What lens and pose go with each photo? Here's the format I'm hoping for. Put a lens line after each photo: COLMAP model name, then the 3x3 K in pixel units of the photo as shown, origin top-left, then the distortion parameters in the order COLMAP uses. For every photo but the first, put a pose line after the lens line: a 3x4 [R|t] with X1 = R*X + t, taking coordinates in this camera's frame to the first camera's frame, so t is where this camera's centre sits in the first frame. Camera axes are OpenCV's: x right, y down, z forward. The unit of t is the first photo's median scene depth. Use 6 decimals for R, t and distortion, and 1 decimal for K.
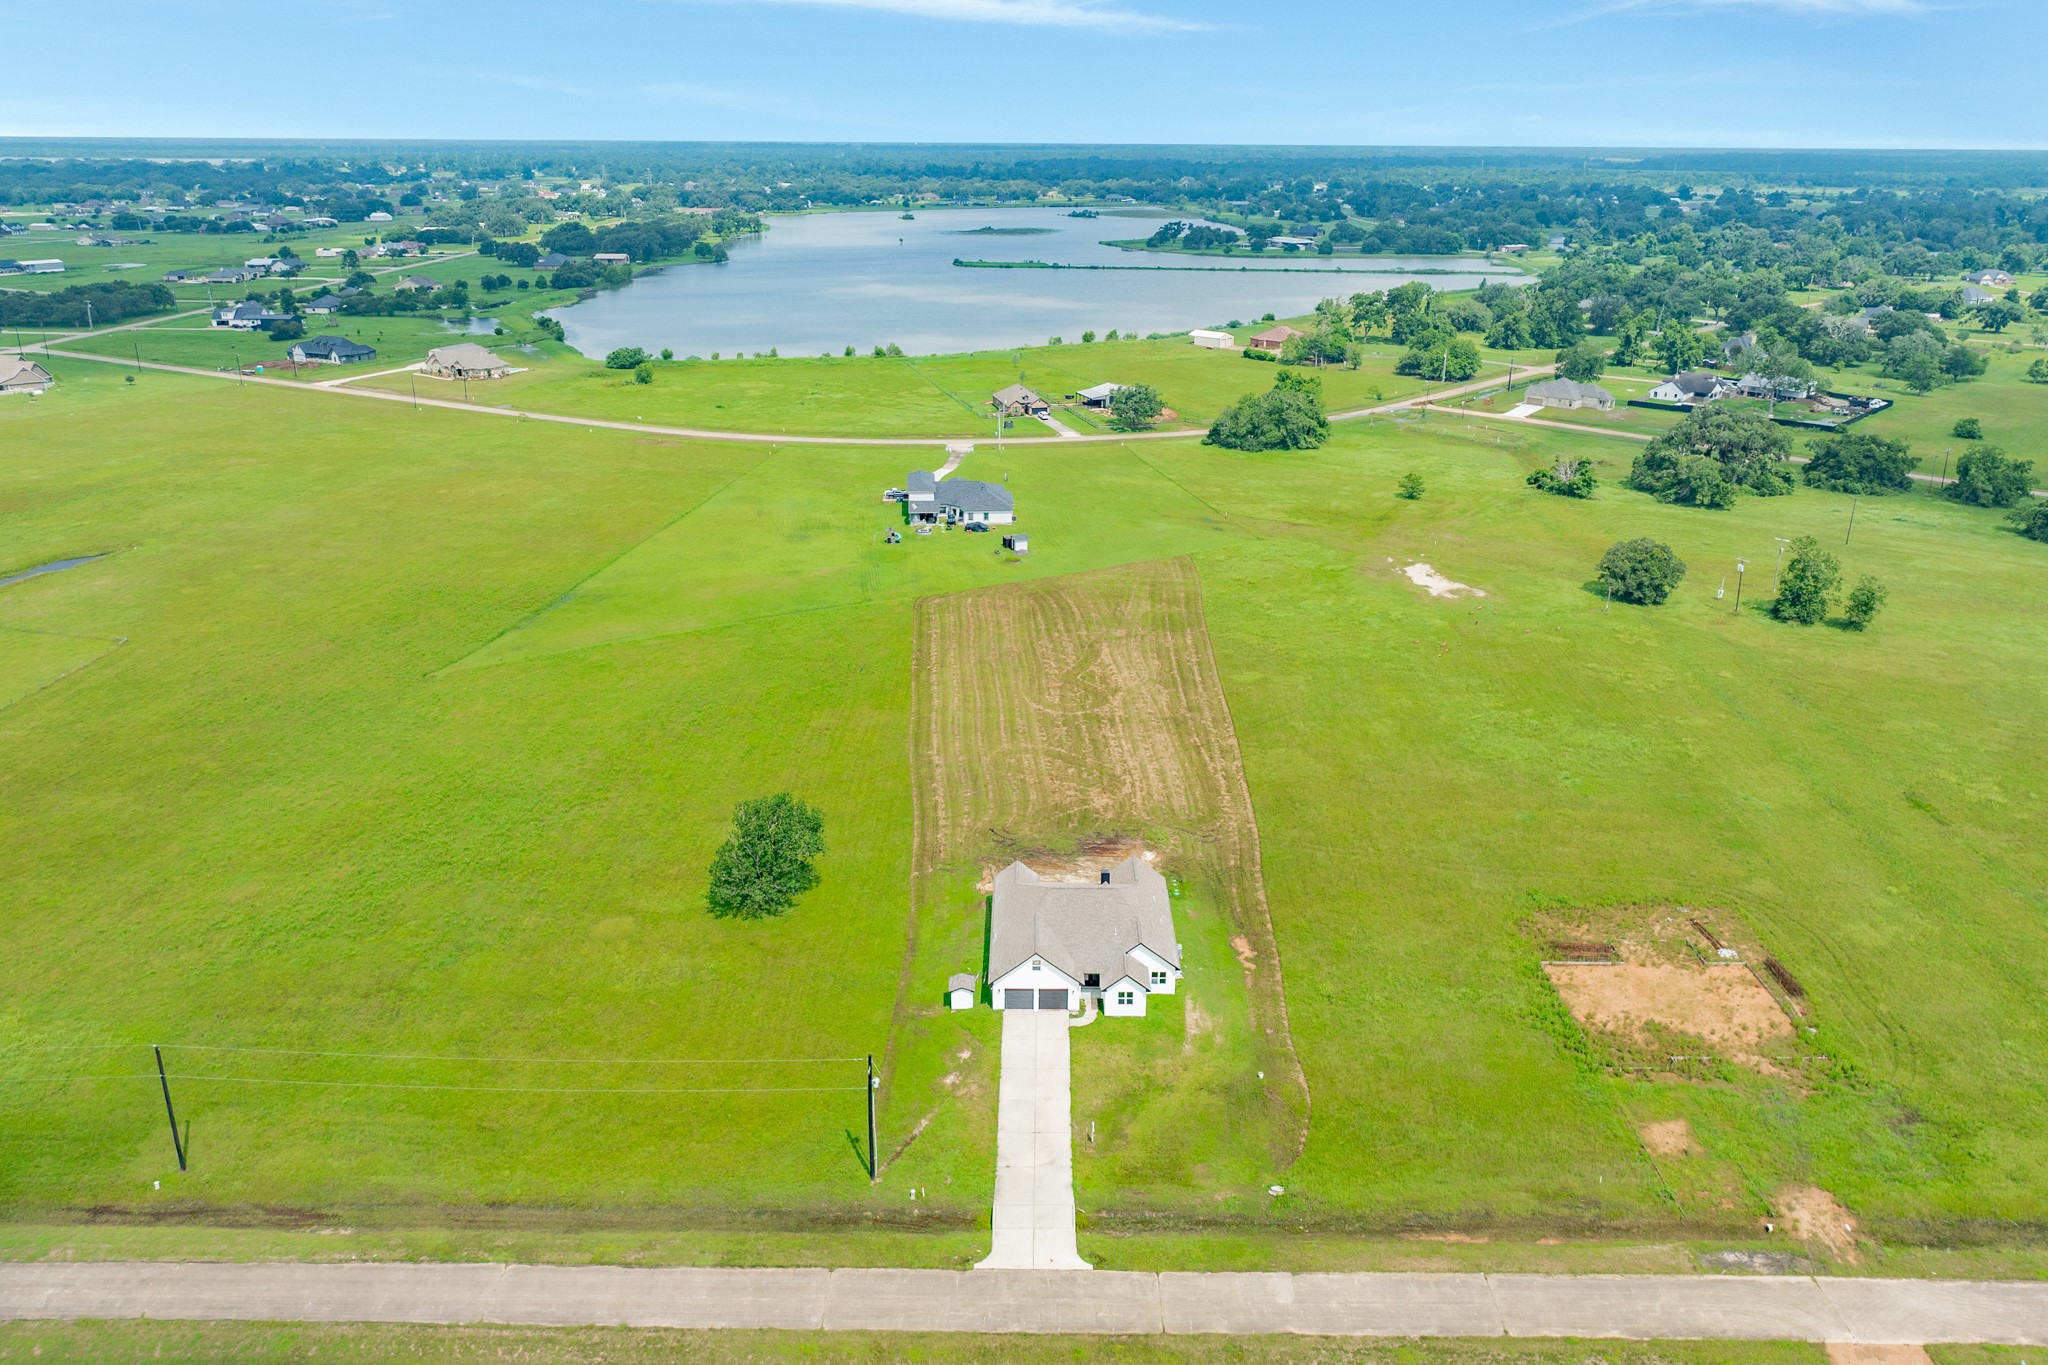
lens RADIAL K [[1433.5, 0, 1022.8], [0, 1433.5, 687.3], [0, 0, 1]] dist [-0.002470, 0.002254]
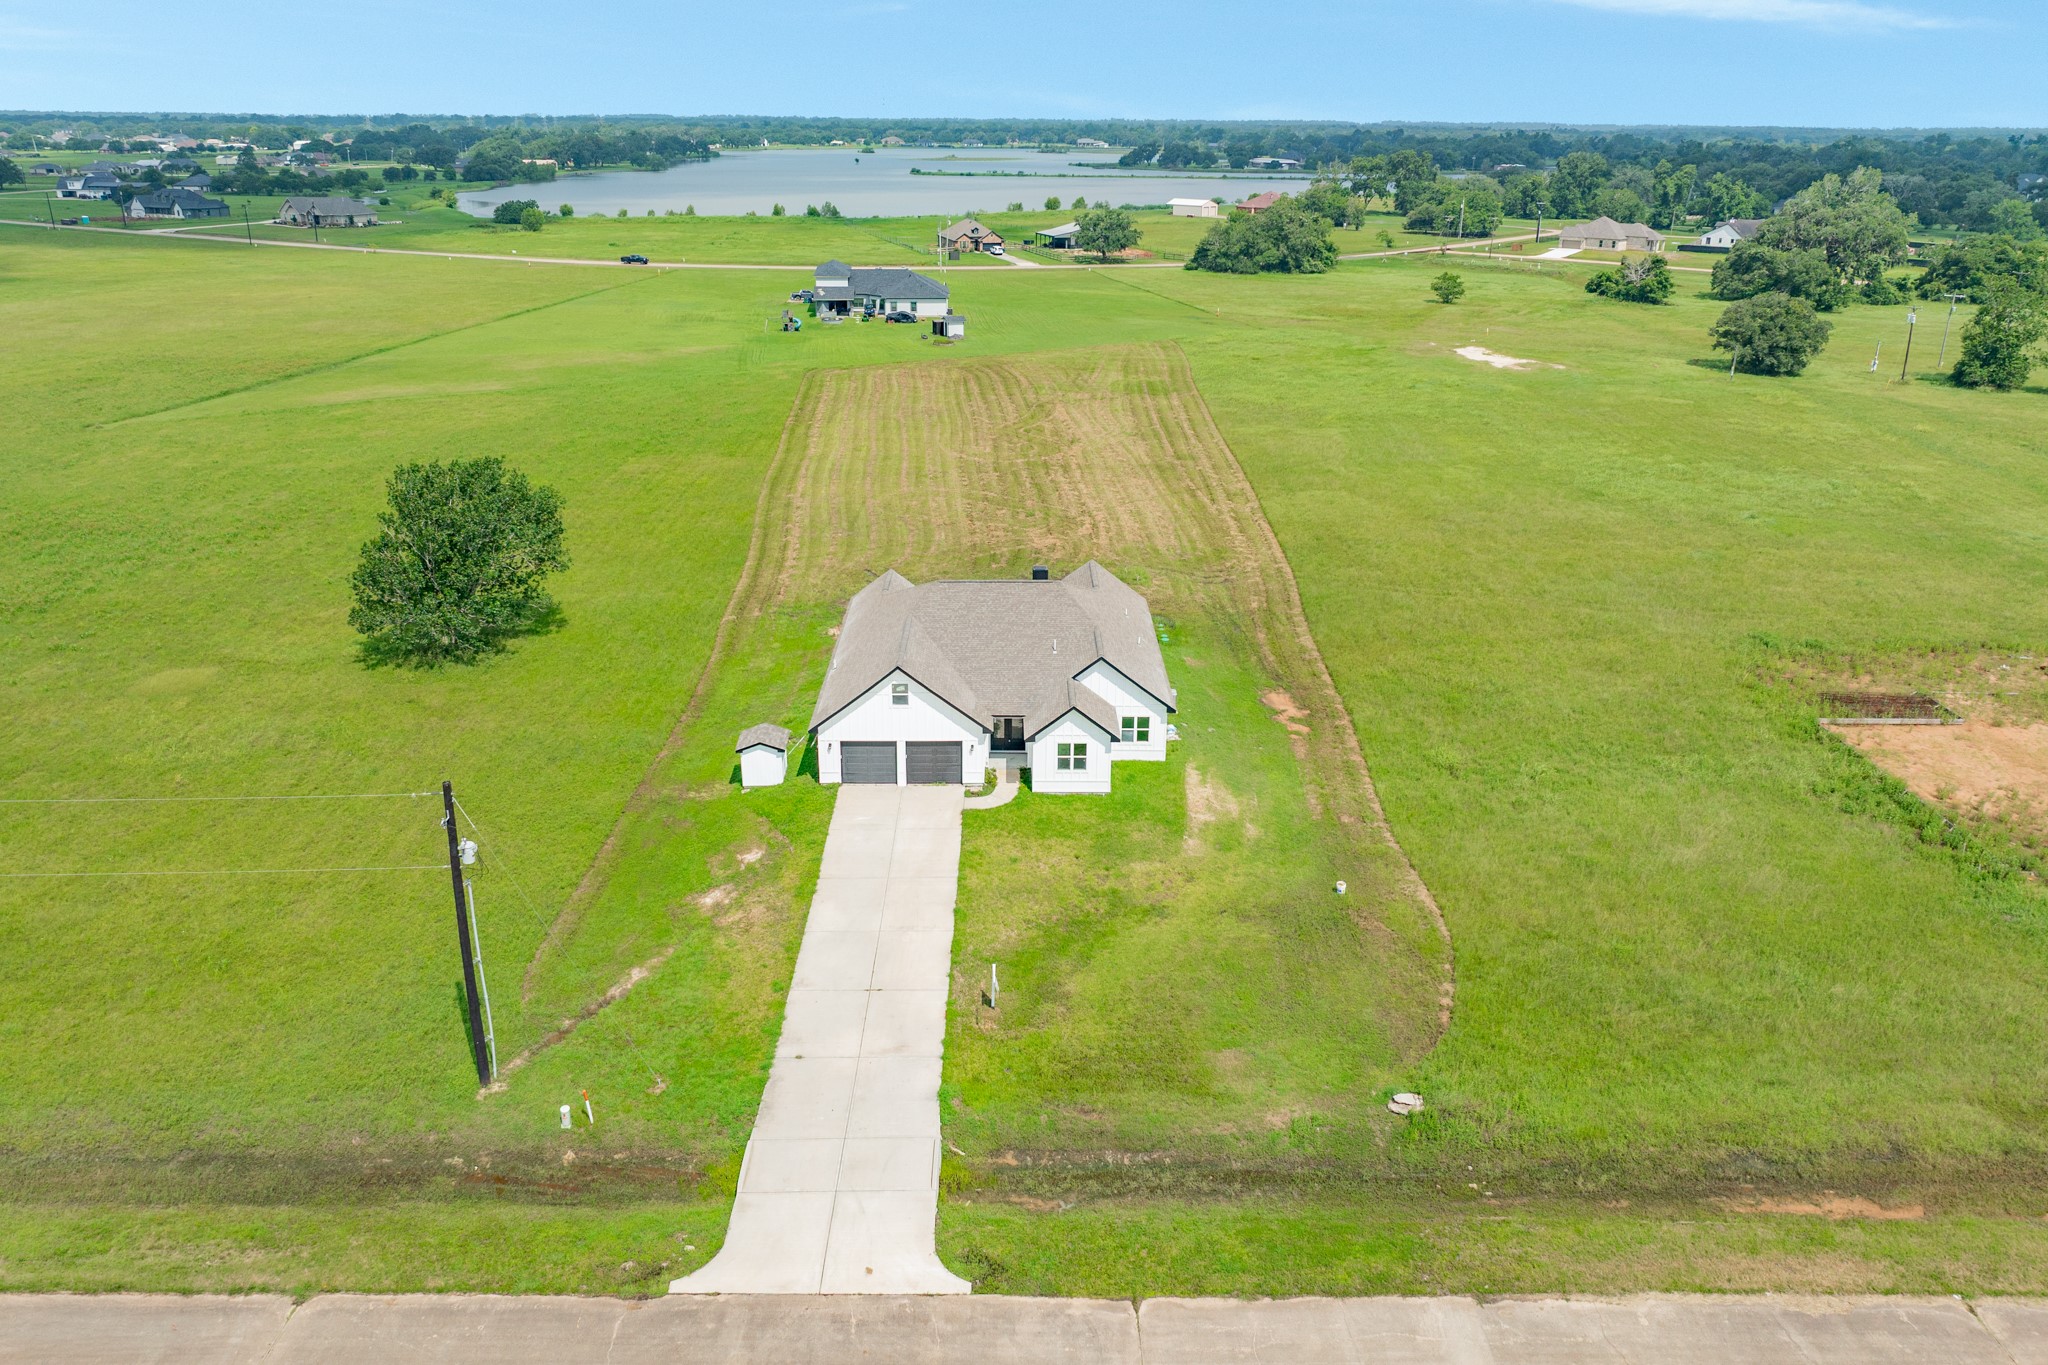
lens RADIAL K [[1433.5, 0, 1019.8], [0, 1433.5, 680.2], [0, 0, 1]] dist [-0.002470, 0.002254]
pose [[0.999878, -0.002542, 0.015402, 0.040180], [0.002498, 0.999993, 0.002853, 0.167811], [-0.015409, -0.002814, 0.999877, 0.429819]]
